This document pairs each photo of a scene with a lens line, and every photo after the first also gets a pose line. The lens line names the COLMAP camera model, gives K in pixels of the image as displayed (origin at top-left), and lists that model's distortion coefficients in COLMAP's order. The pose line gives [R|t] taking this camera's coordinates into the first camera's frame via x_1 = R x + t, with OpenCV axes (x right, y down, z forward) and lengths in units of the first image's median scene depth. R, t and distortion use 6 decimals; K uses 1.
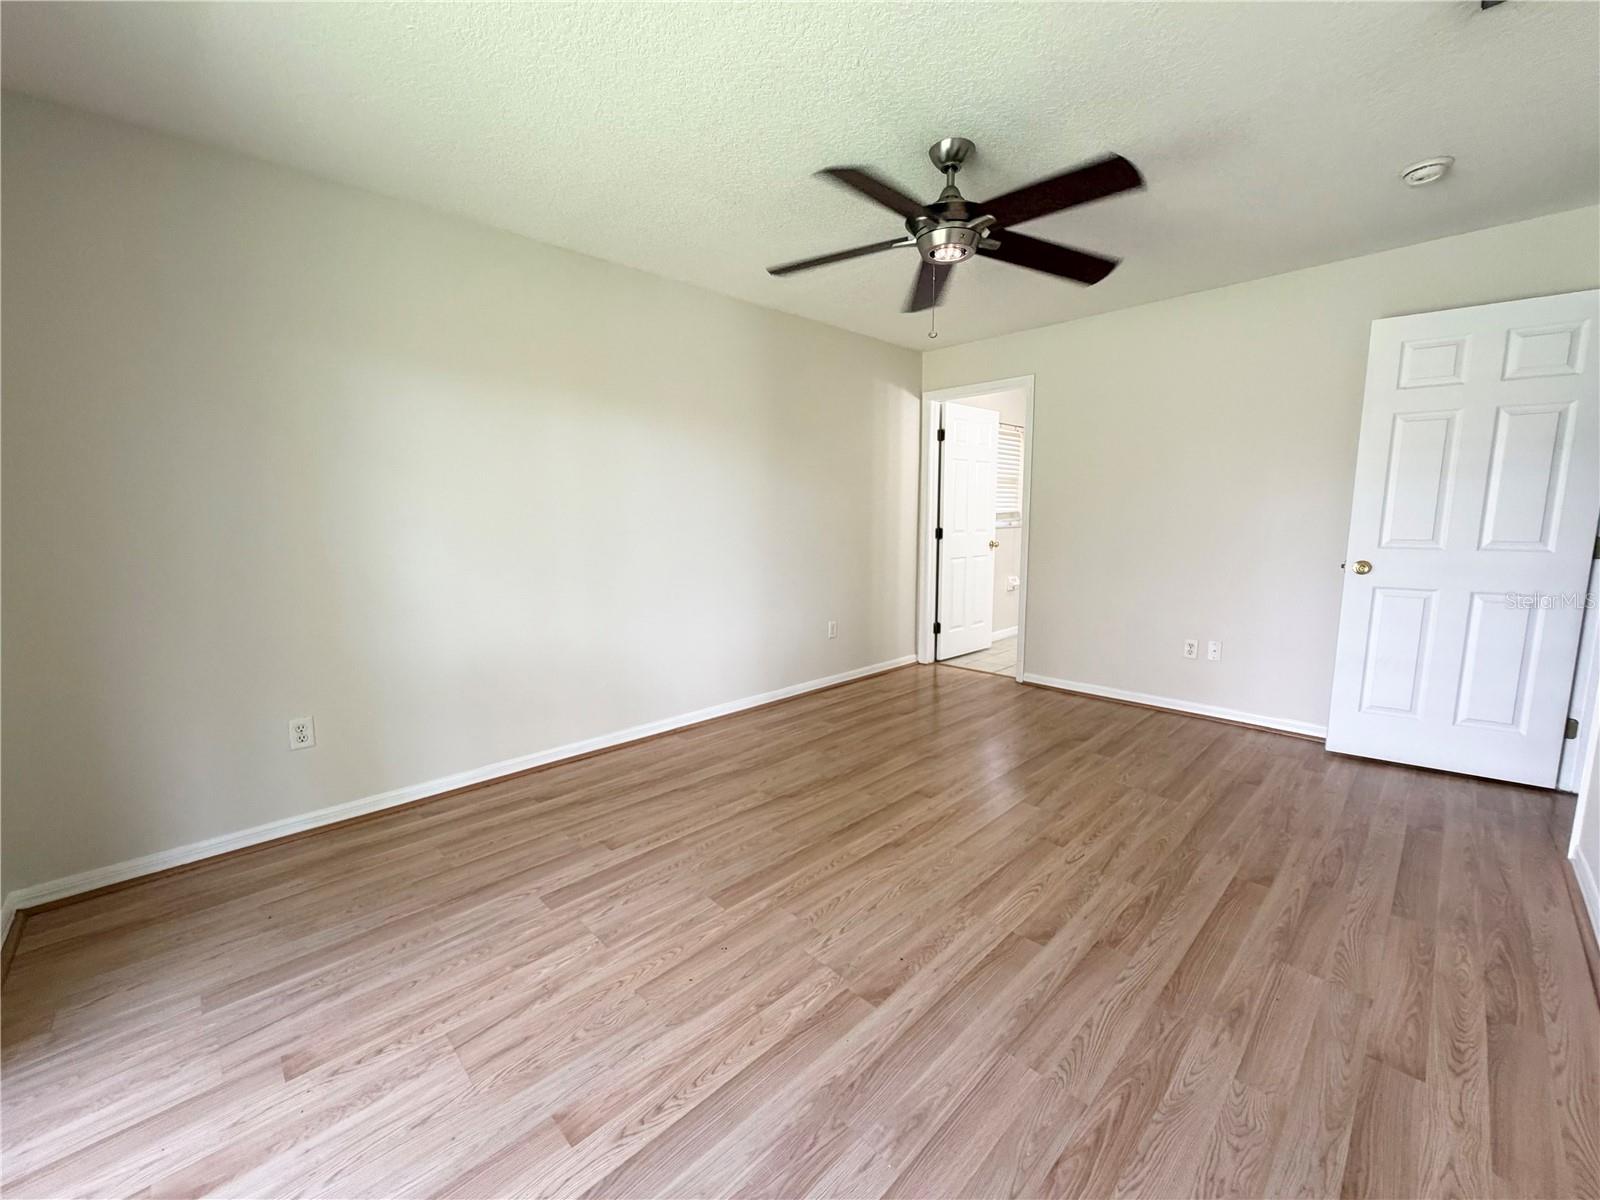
lens RADIAL K [[638.8, 0, 804.4], [0, 638.8, 599.9], [0, 0, 1]] dist [-0.000164, 0.000157]
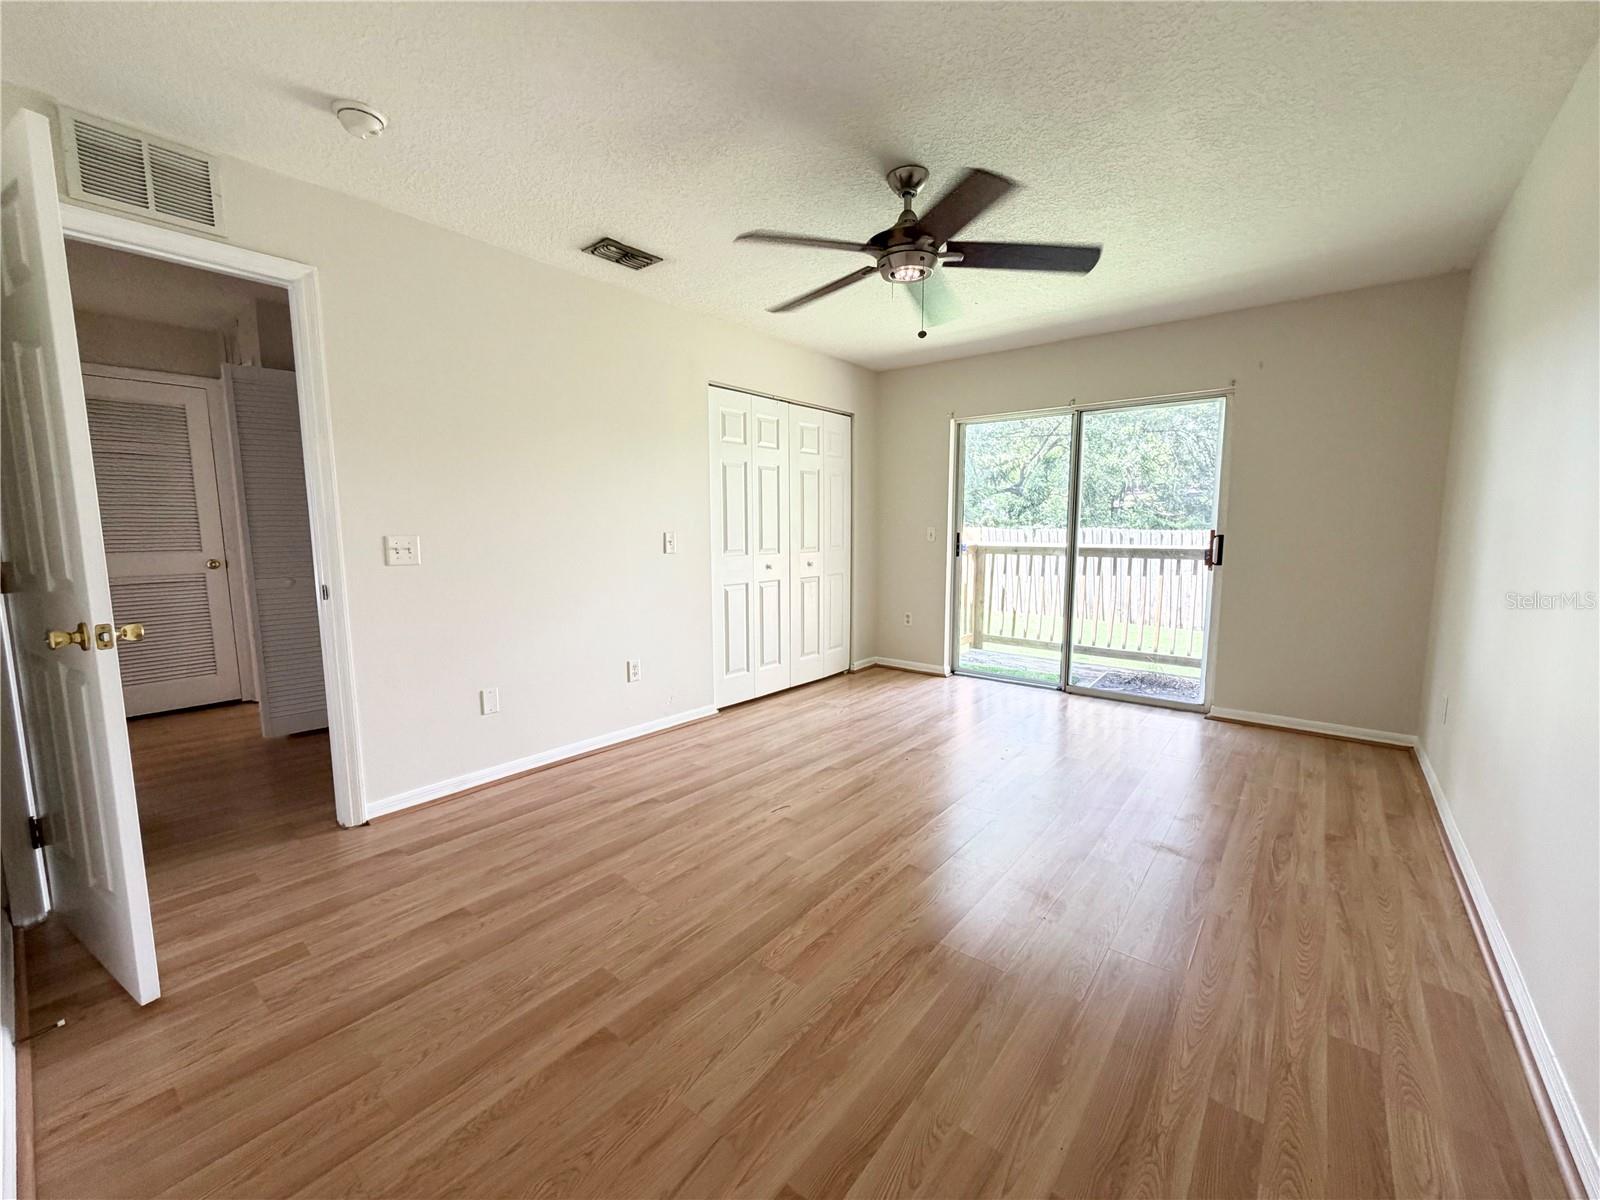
lens RADIAL K [[638.8, 0, 804.4], [0, 638.8, 599.9], [0, 0, 1]] dist [-0.000164, 0.000157]
pose [[-0.993057, 0.022578, -0.115445, 0.532981], [-0.006680, 0.968999, 0.246975, -0.284040], [0.117442, 0.246032, -0.962120, 2.154842]]
